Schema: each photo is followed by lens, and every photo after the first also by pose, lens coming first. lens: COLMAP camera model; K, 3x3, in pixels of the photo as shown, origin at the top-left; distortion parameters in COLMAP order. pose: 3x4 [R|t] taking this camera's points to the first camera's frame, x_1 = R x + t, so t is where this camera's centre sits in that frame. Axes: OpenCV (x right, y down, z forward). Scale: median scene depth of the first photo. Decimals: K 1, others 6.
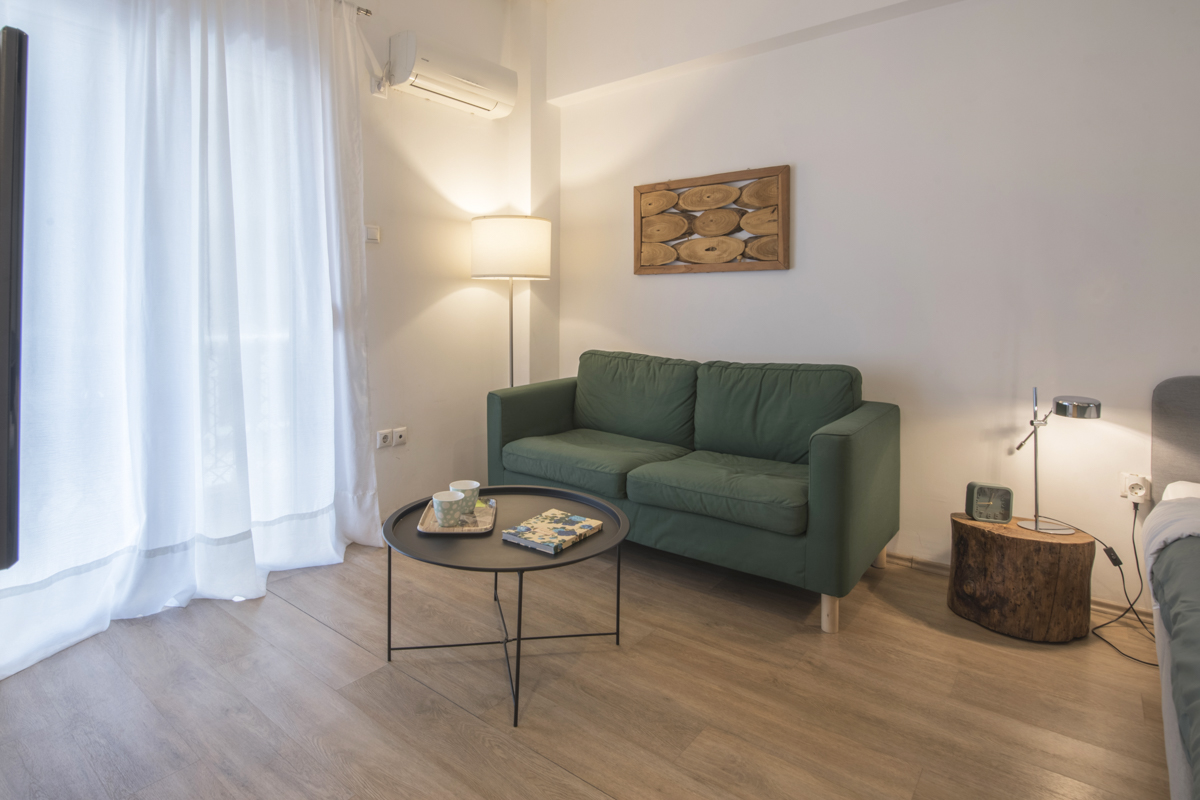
lens RADIAL K [[637.3, 0, 527.1], [0, 637.3, 311.4], [0, 0, 1]] dist [-0.017781, -0.001350]
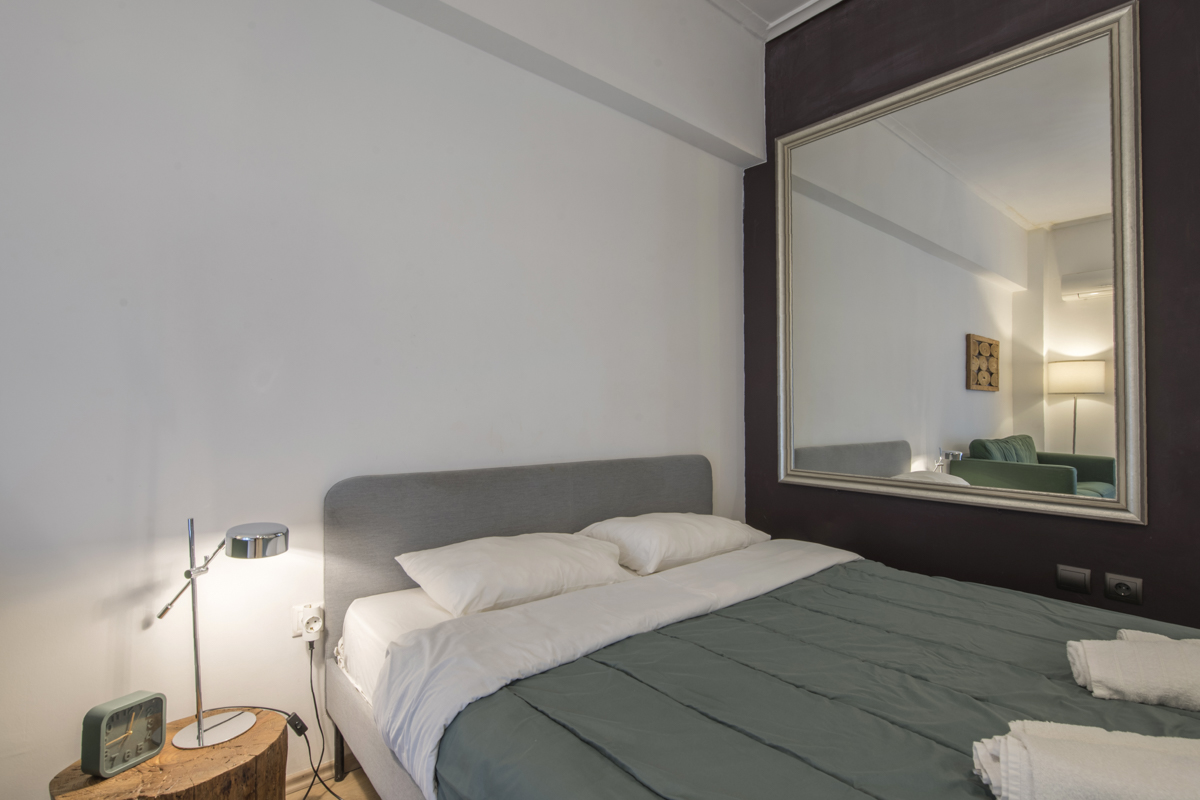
lens RADIAL K [[595.3, 0, 583.7], [0, 595.3, 423.2], [0, 0, 1]] dist [-0.009247, -0.000151]
pose [[0.157206, -0.018307, 0.987396, 0.203557], [-0.005009, 0.999801, 0.019335, 0.006880], [-0.987553, -0.007986, 0.157083, 0.380344]]
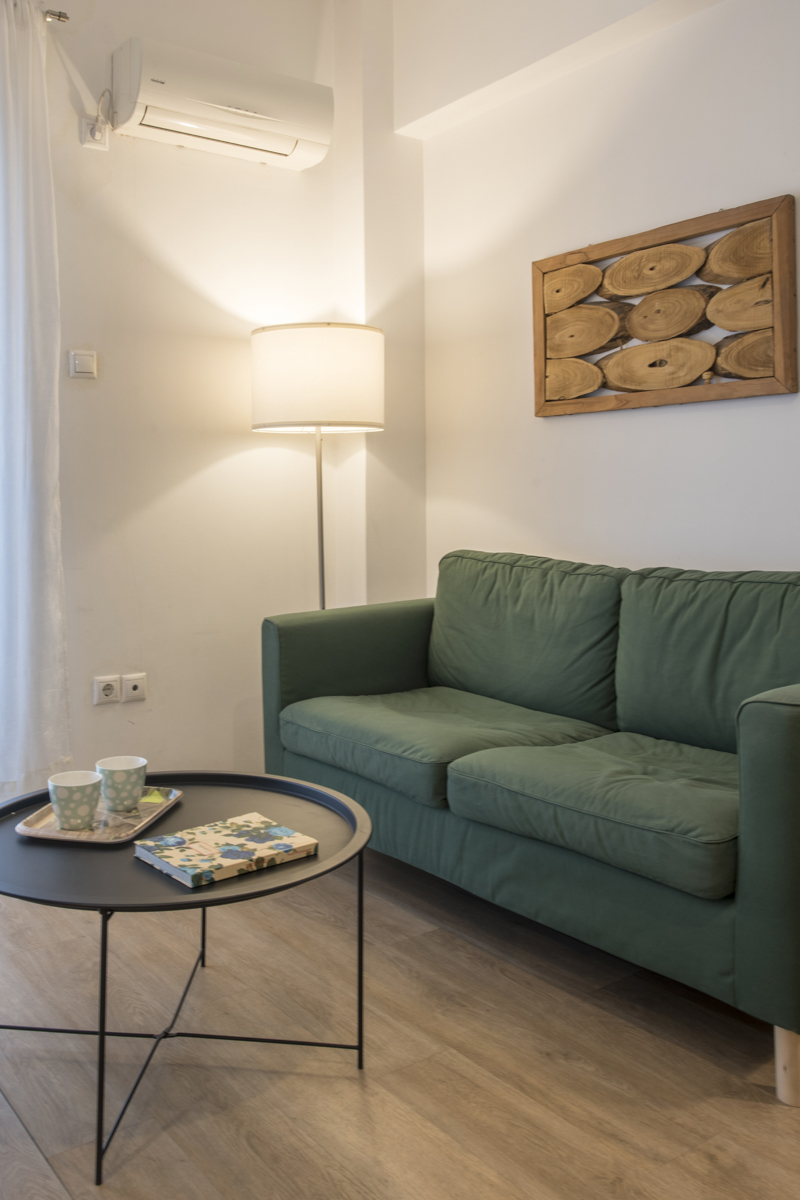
lens RADIAL K [[1020.6, 0, 271.4], [0, 1020.6, 483.0], [0, 0, 1]] dist [-0.002031, -0.002733]
pose [[0.964310, -0.015971, -0.264292, 0.215066], [0.009895, 0.999656, -0.024306, 0.024394], [0.264589, 0.020823, 0.964136, 0.075996]]
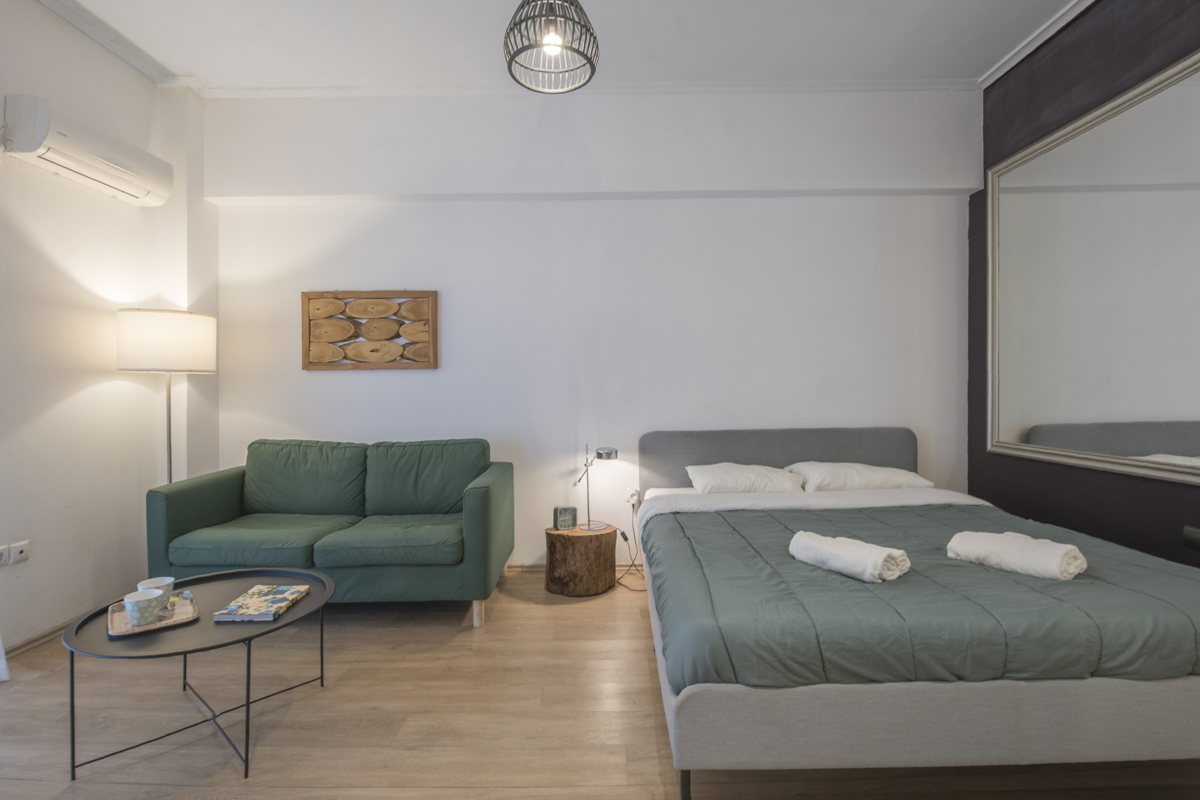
lens RADIAL K [[551.9, 0, 597.5], [0, 551.9, 386.7], [0, 0, 1]] dist [-0.006804, -0.000198]
pose [[0.750824, -0.009322, 0.660436, -0.099301], [0.017349, 0.999834, -0.005610, -0.016448], [-0.660274, 0.015670, 0.750861, -0.087488]]
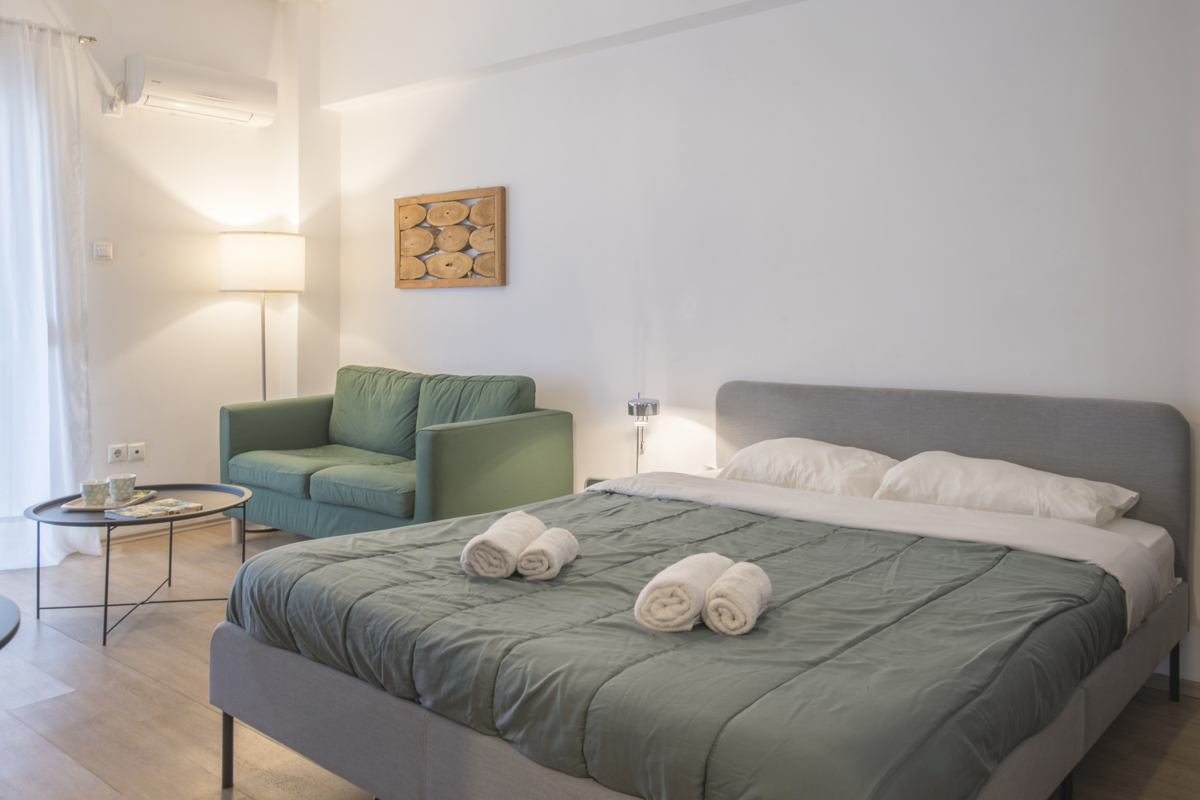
lens RADIAL K [[915.9, 0, 602.0], [0, 915.9, 313.2], [0, 0, 1]] dist [0.005287, 0.003331]
pose [[0.998941, 0.000479, 0.046017, 0.502978], [0.000056, 0.999932, -0.011642, -0.003814], [-0.046020, 0.011633, 0.998873, -0.509887]]
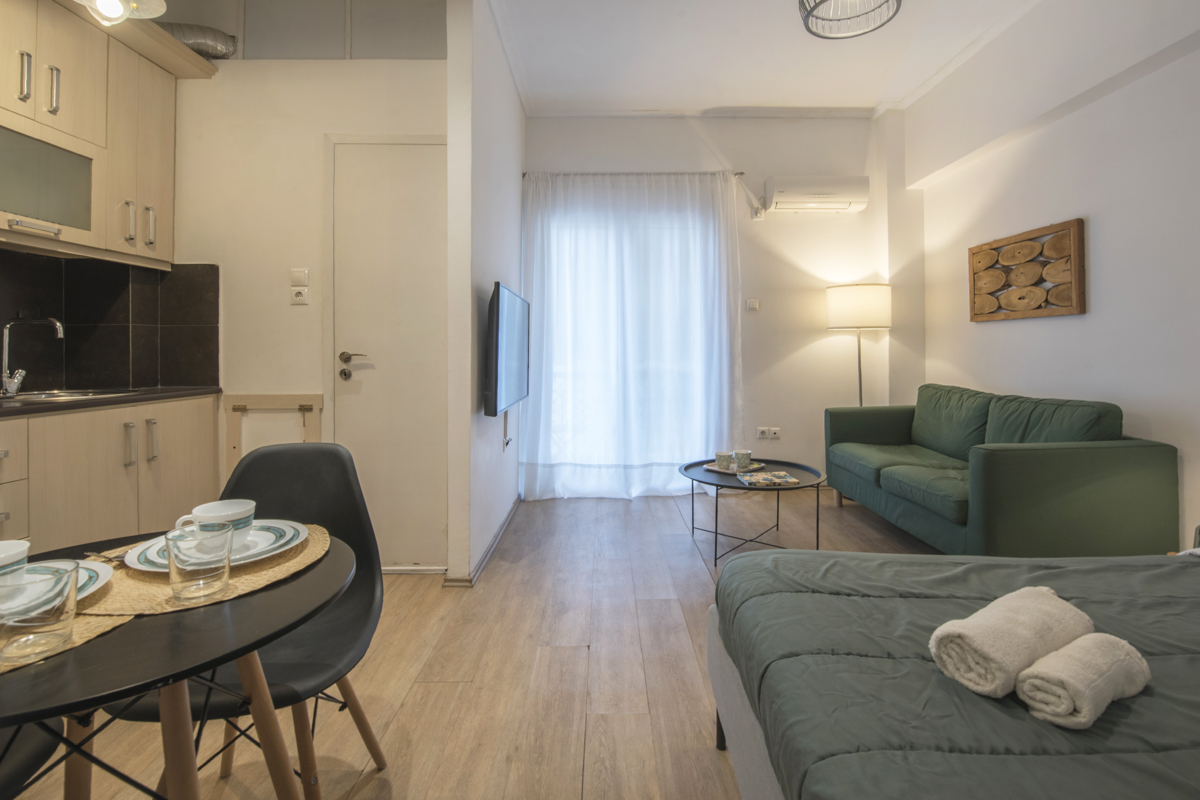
lens RADIAL K [[537.8, 0, 606.9], [0, 537.8, 346.4], [0, 0, 1]] dist [-0.012478, 0.000256]
pose [[0.675142, -0.007660, -0.737648, 0.532129], [-0.002274, 0.999920, -0.012465, 0.002519], [0.737684, 0.010093, 0.675070, -0.209585]]
